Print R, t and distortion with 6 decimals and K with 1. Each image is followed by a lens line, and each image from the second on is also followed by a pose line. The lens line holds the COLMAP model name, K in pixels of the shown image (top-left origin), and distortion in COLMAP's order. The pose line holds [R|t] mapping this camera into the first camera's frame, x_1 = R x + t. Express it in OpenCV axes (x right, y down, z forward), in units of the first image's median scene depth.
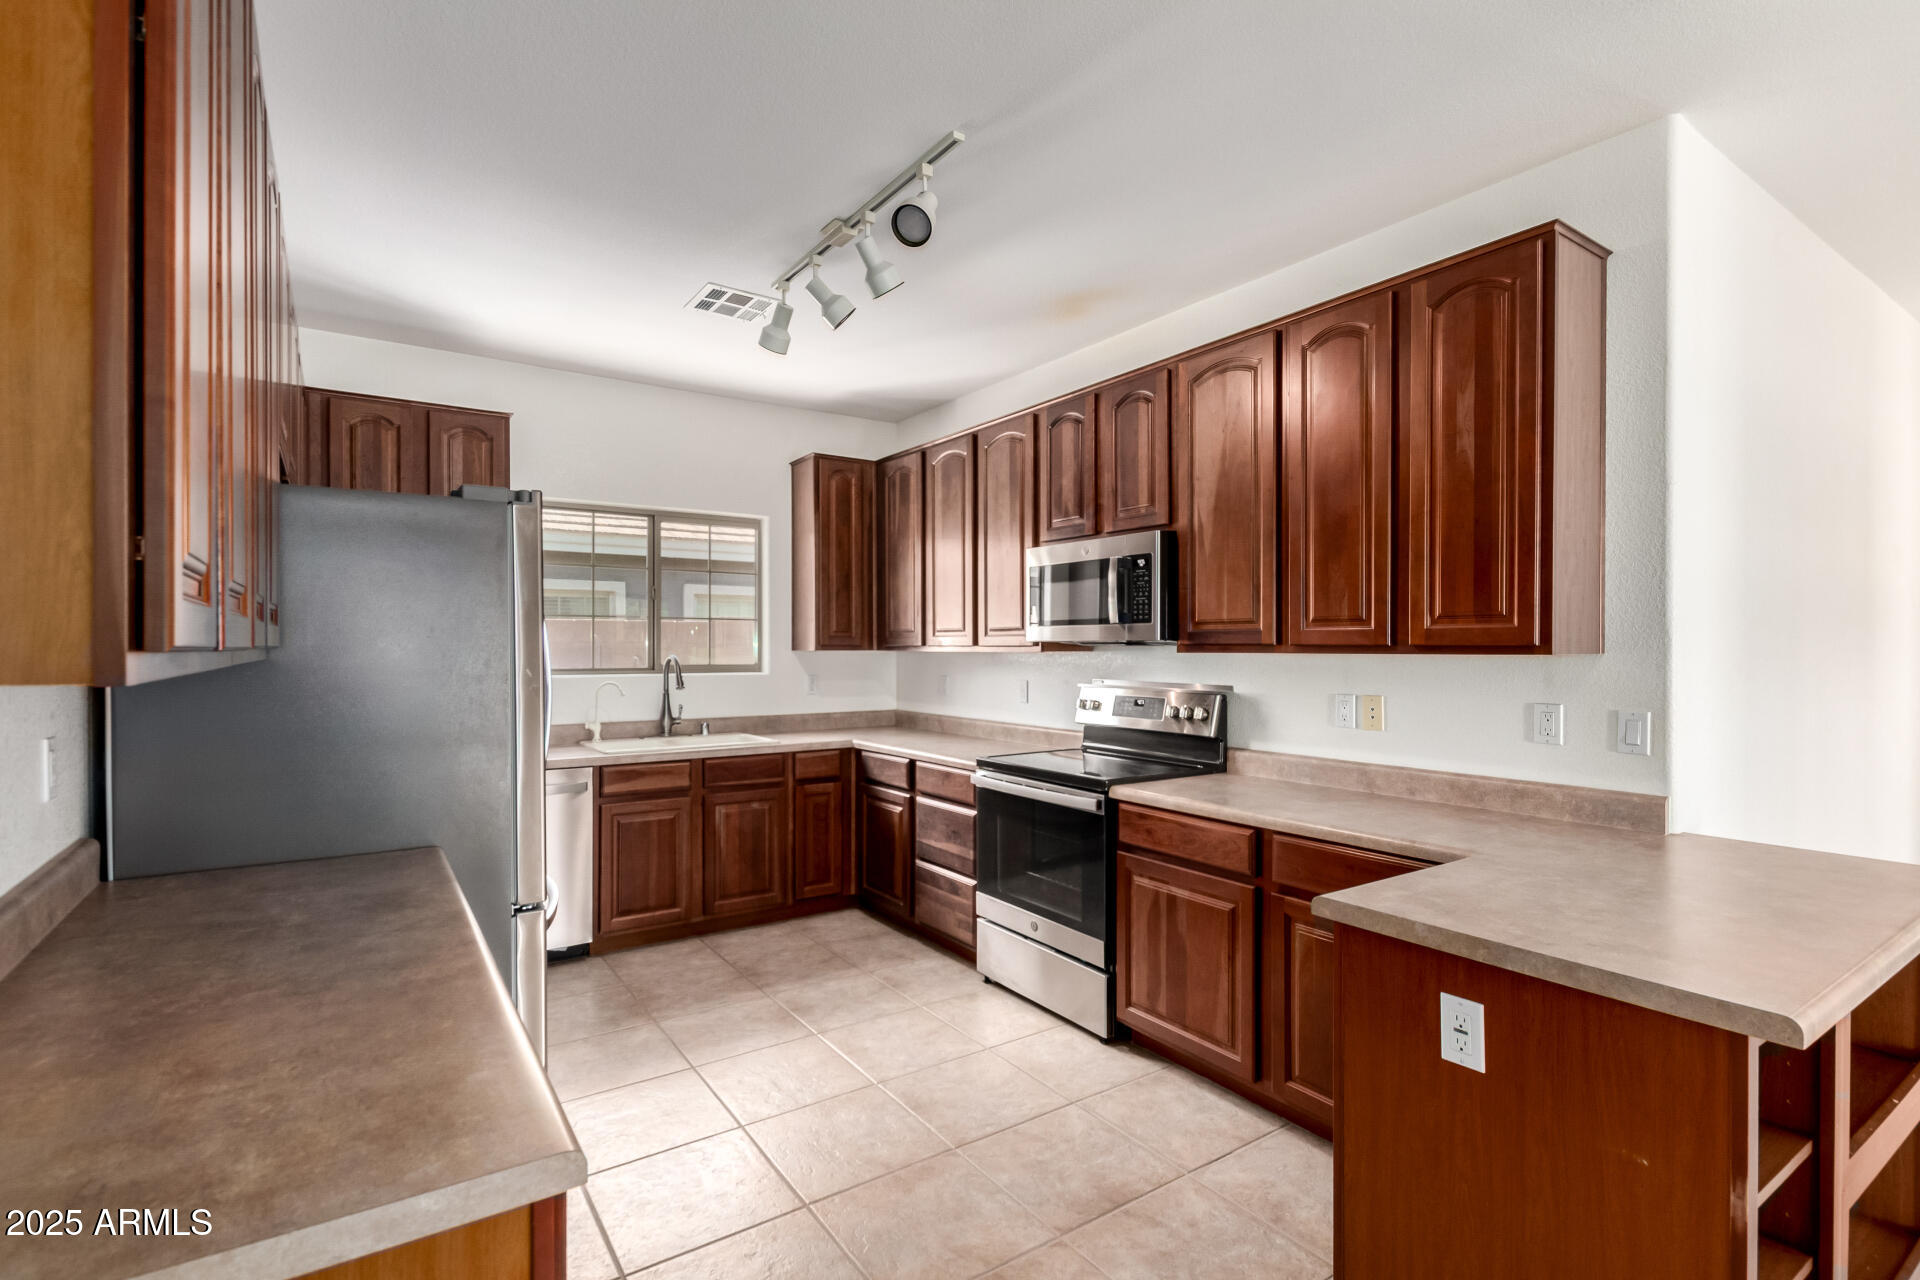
lens RADIAL K [[891.1, 0, 949.6], [0, 891.1, 650.8], [0, 0, 1]] dist [0.006803, 0.000284]
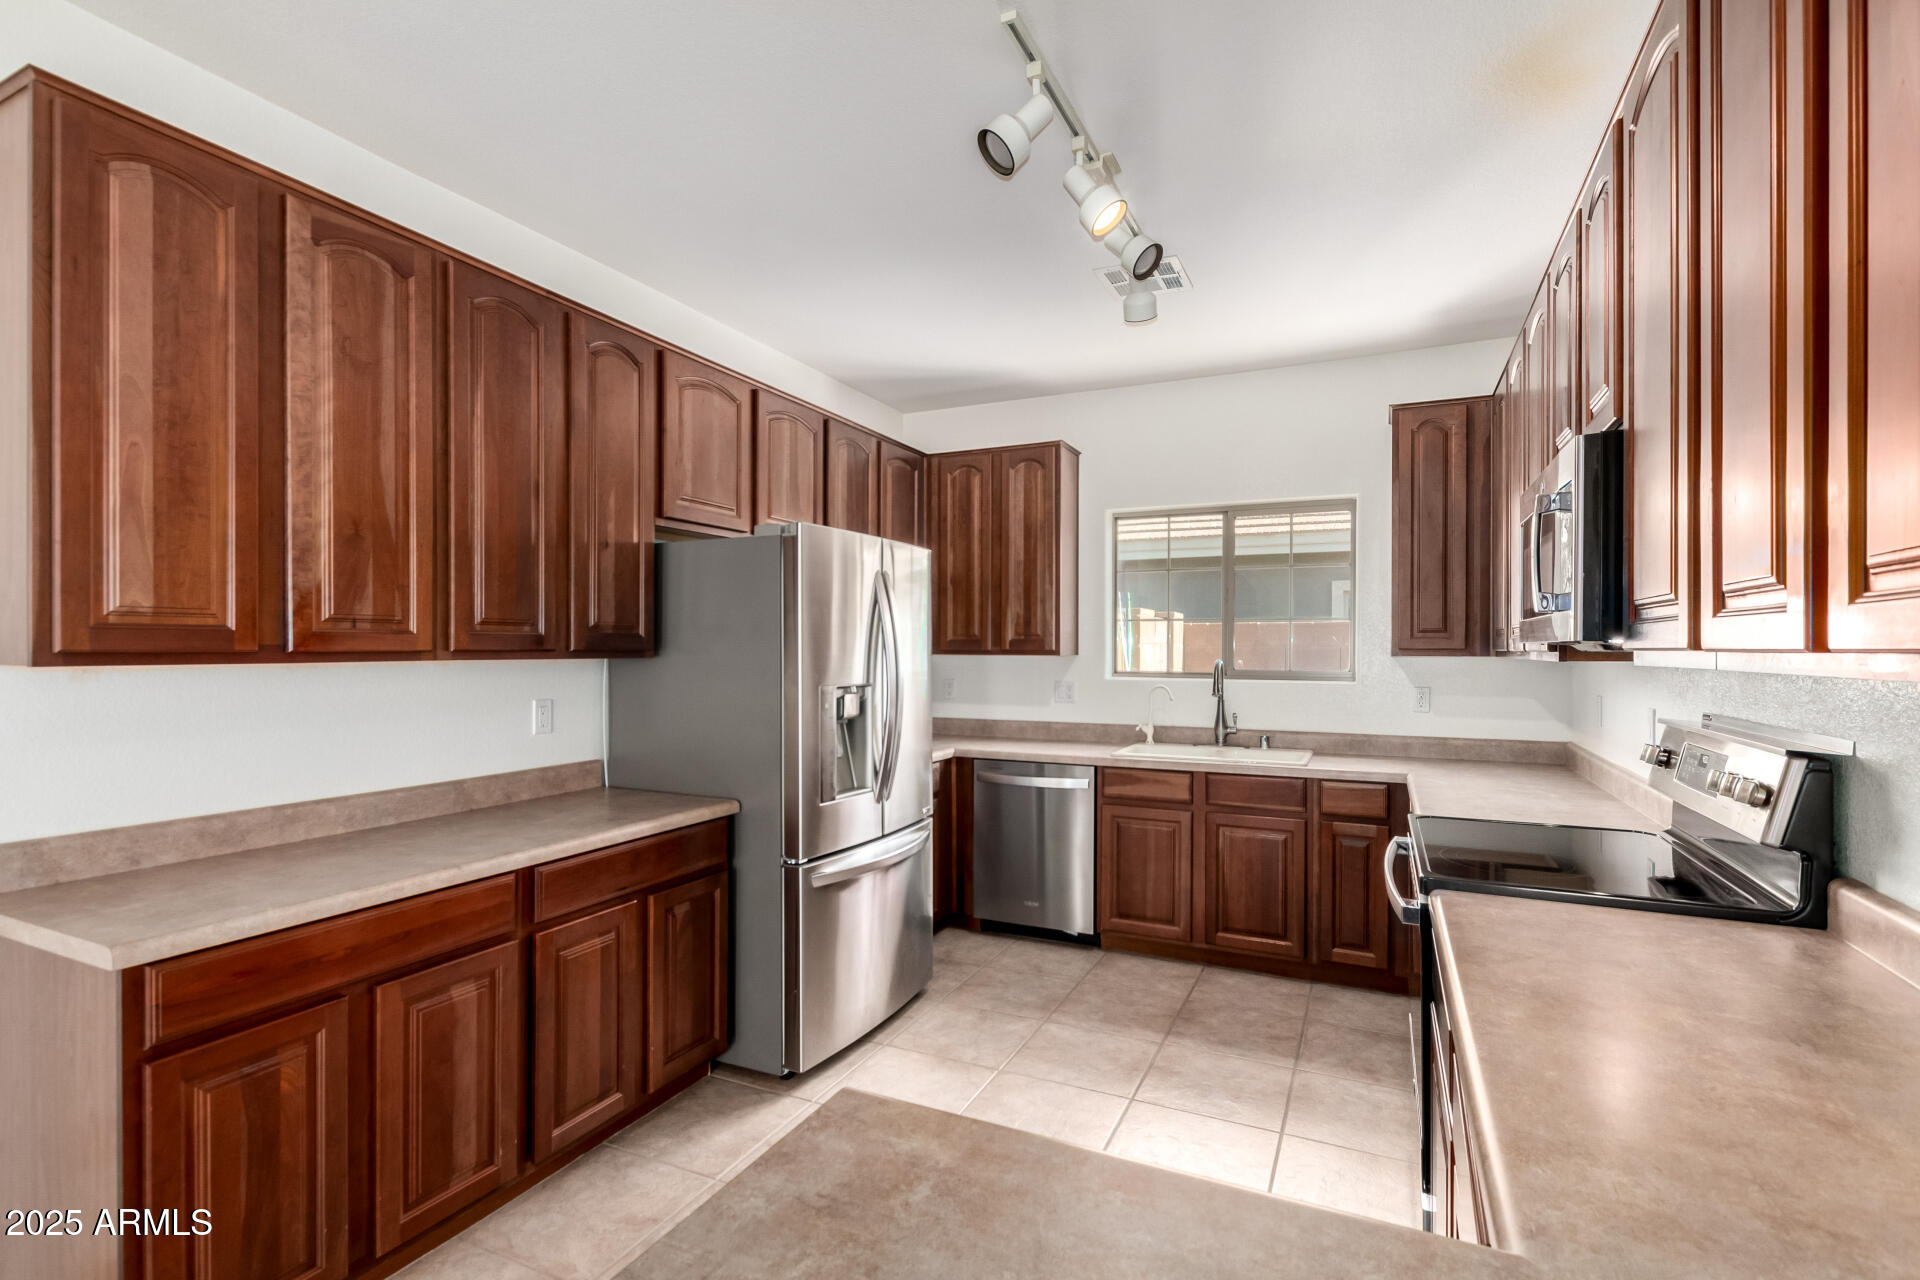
lens RADIAL K [[891.1, 0, 956.2], [0, 891.1, 643.8], [0, 0, 1]] dist [0.006803, 0.000284]
pose [[0.518686, -0.001680, -0.854963, 0.357077], [-0.008446, 0.999939, -0.007089, -0.002955], [0.854923, 0.010898, 0.518640, 0.284409]]
